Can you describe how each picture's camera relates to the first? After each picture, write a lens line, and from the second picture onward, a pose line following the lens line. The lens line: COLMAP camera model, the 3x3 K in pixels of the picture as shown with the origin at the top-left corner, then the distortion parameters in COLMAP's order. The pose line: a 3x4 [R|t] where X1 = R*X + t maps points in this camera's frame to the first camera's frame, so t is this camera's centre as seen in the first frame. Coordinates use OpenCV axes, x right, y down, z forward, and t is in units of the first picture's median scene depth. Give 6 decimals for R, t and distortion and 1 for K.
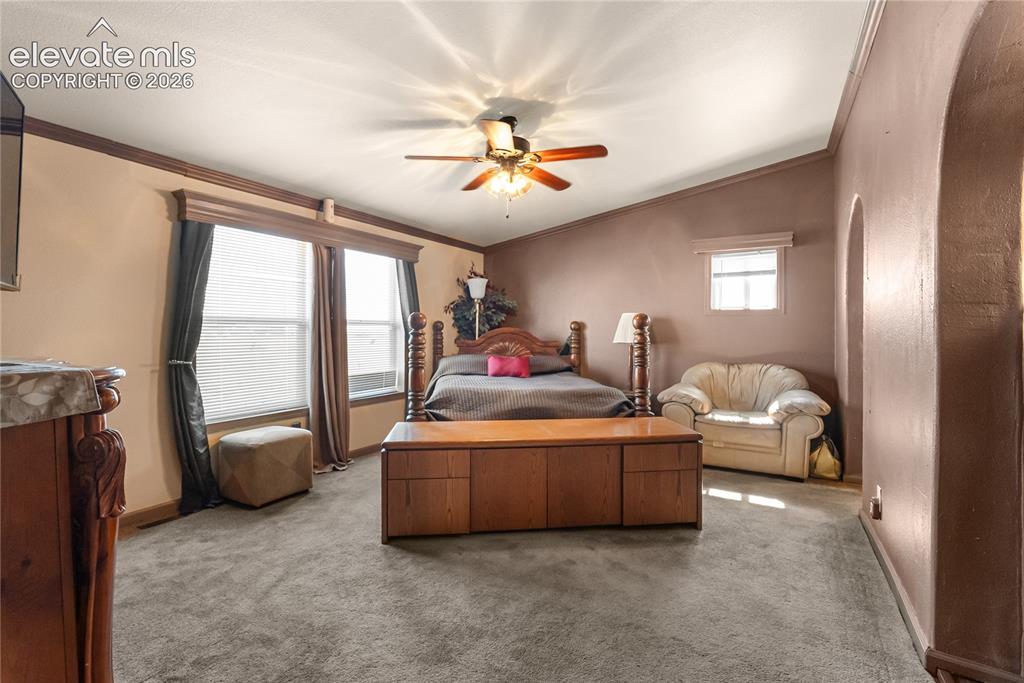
lens RADIAL K [[470.9, 0, 512.4], [0, 470.9, 336.5], [0, 0, 1]] dist [-0.005137, -0.000563]
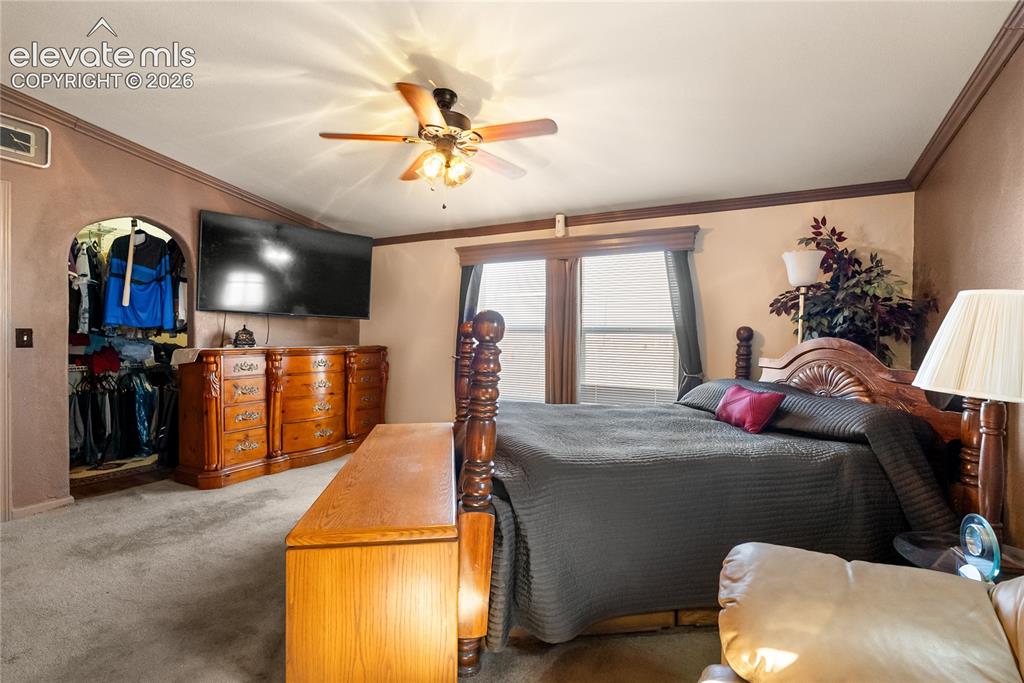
lens RADIAL K [[470.9, 0, 512.4], [0, 470.9, 336.5], [0, 0, 1]] dist [-0.005137, -0.000563]
pose [[0.043948, 0.004781, -0.999022, 0.649729], [-0.022444, 0.999741, 0.003797, -0.018821], [0.998782, 0.022255, 0.044044, 0.829506]]
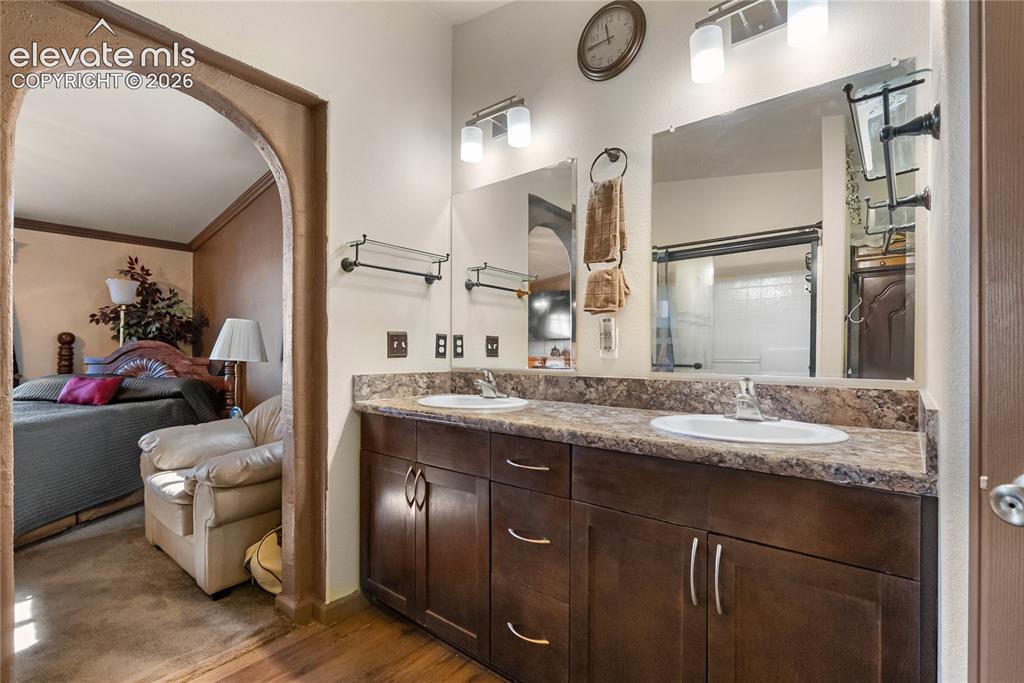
lens RADIAL K [[469.4, 0, 511.2], [0, 469.4, 345.8], [0, 0, 1]] dist [-0.000593, 0.000011]
pose [[0.986327, -0.003642, -0.164758, 0.959918], [-0.000421, 0.999697, -0.024621, 0.012375], [0.164797, 0.024354, 0.986027, 0.421417]]
